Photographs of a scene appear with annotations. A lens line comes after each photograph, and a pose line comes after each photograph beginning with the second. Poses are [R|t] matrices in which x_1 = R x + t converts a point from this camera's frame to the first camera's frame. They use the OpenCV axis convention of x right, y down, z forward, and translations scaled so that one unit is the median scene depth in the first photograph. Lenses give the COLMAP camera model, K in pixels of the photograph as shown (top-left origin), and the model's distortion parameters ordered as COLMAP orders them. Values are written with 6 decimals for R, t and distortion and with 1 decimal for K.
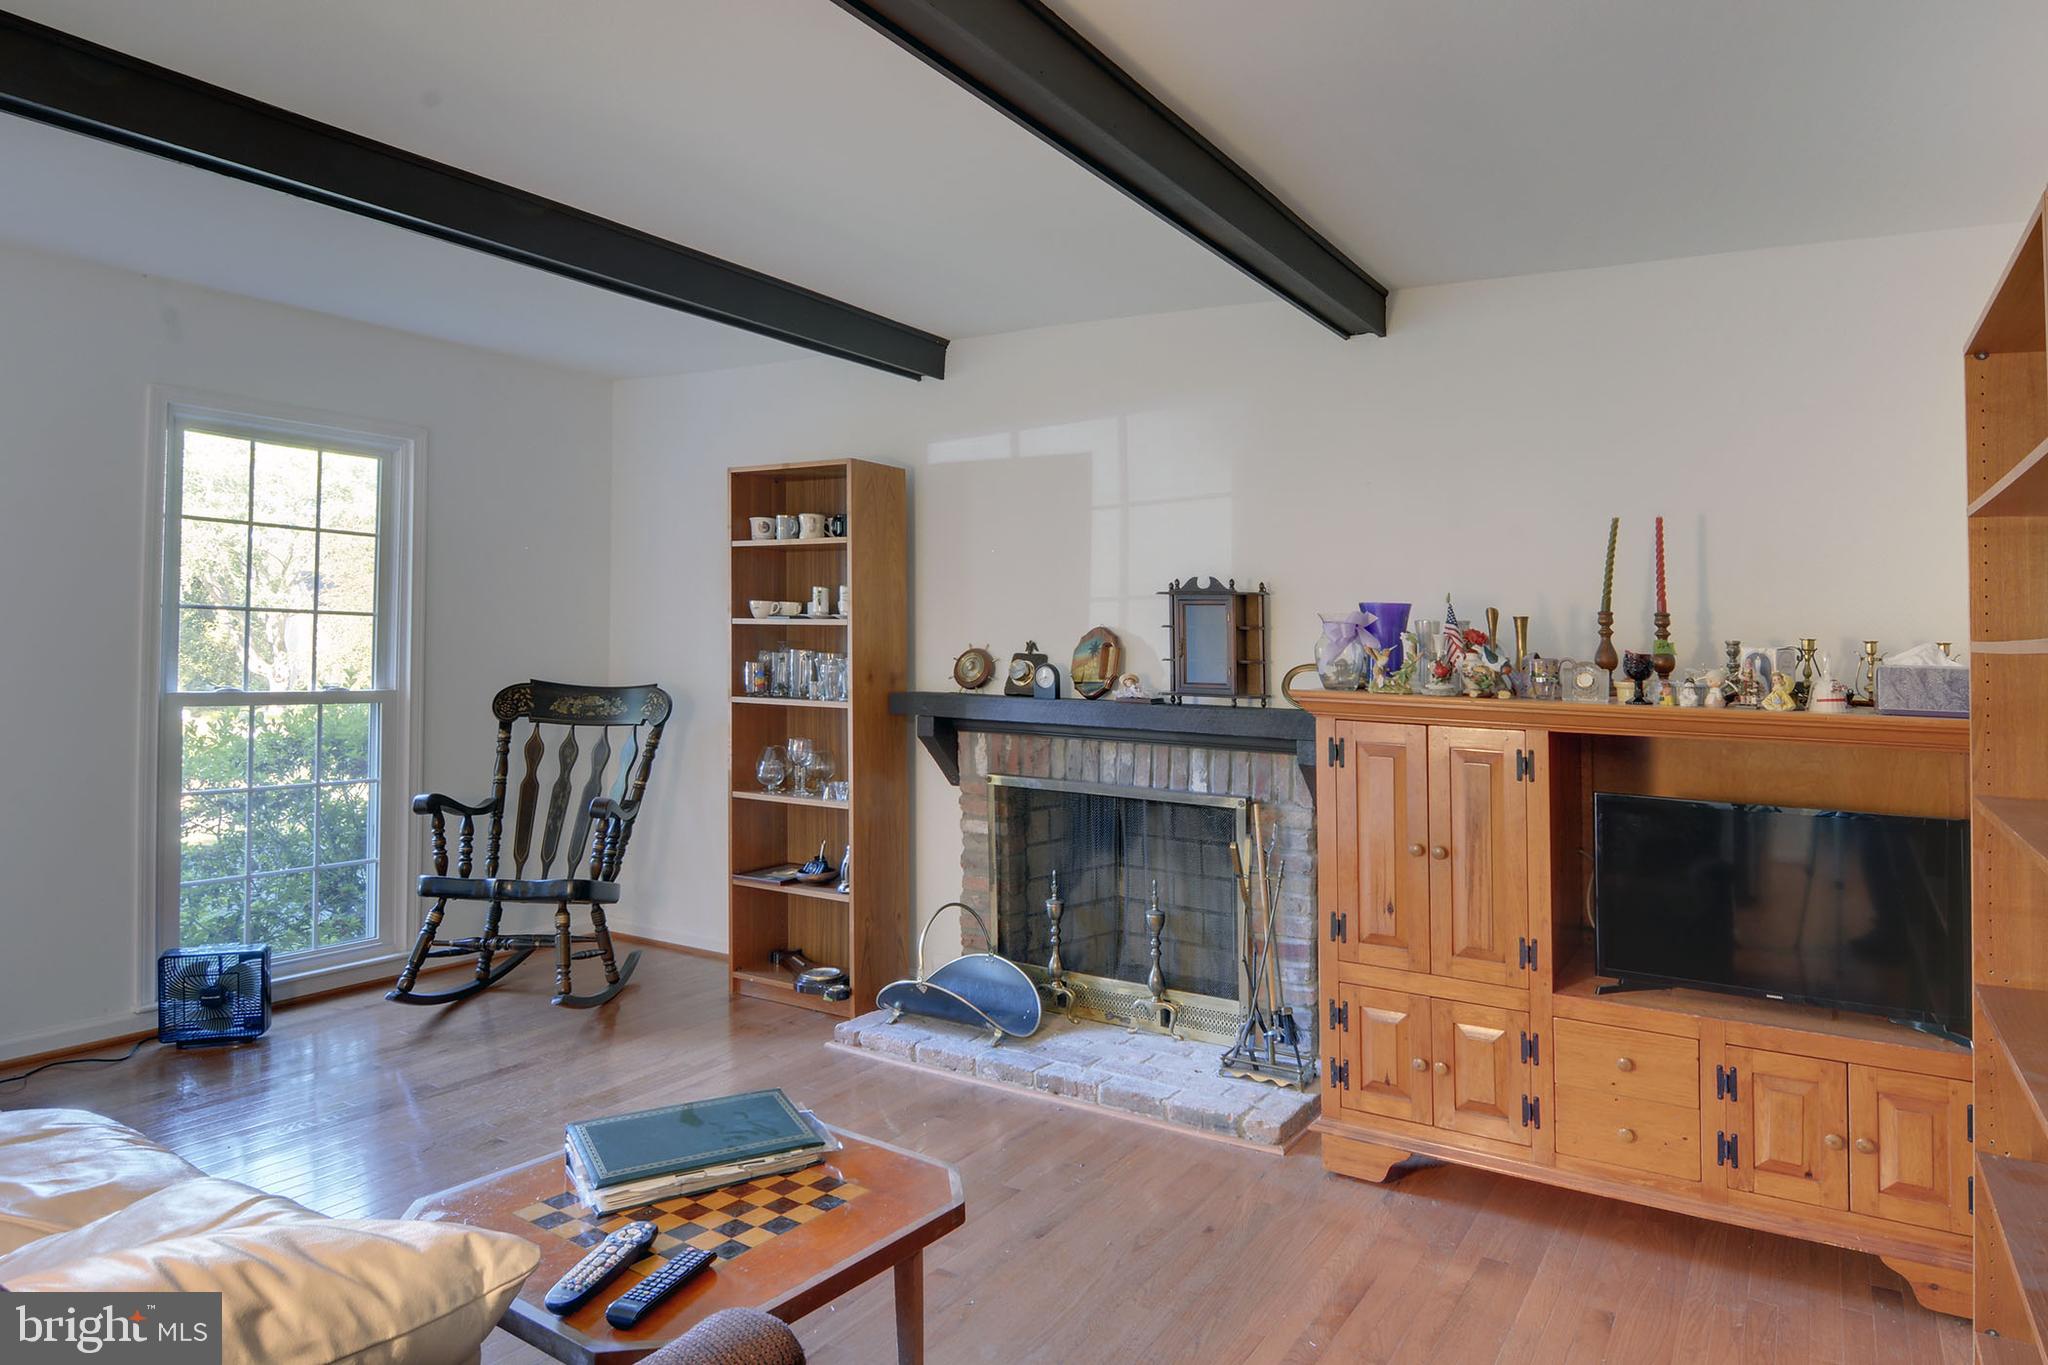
lens RADIAL K [[1037.0, 0, 1042.3], [0, 1037.0, 677.7], [0, 0, 1]] dist [0.000624, 0.000398]
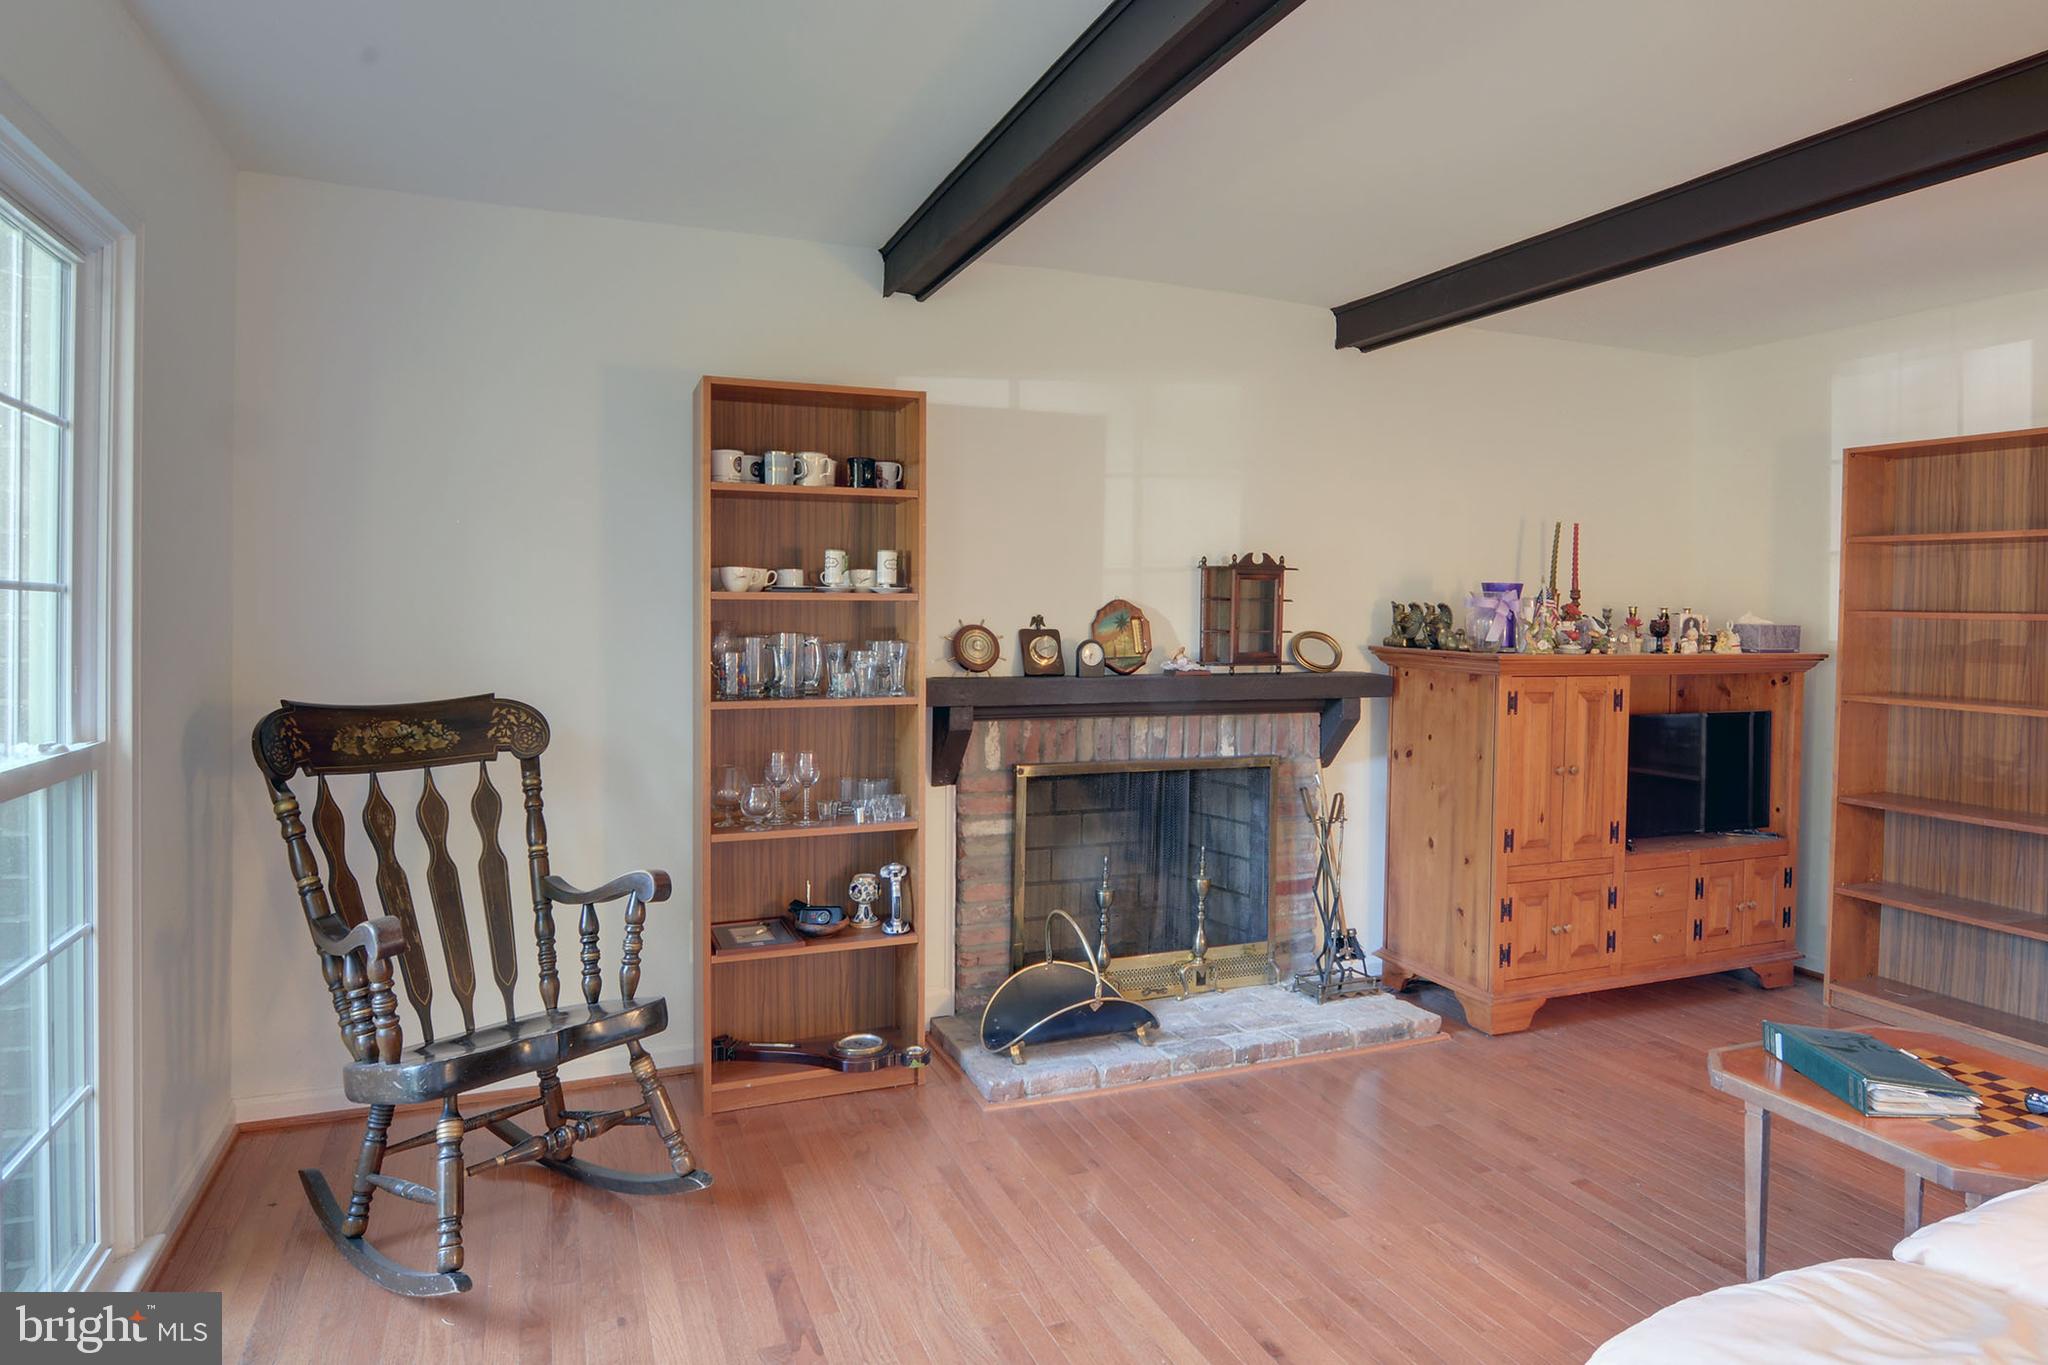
lens RADIAL K [[1149.6, 0, 1010.9], [0, 1149.6, 673.5], [0, 0, 1]] dist [0.003485, -0.000199]
pose [[0.682458, -0.058255, 0.728599, -0.798675], [0.032272, 0.998248, 0.049587, -0.036402], [-0.730212, -0.010328, 0.683143, 0.341143]]
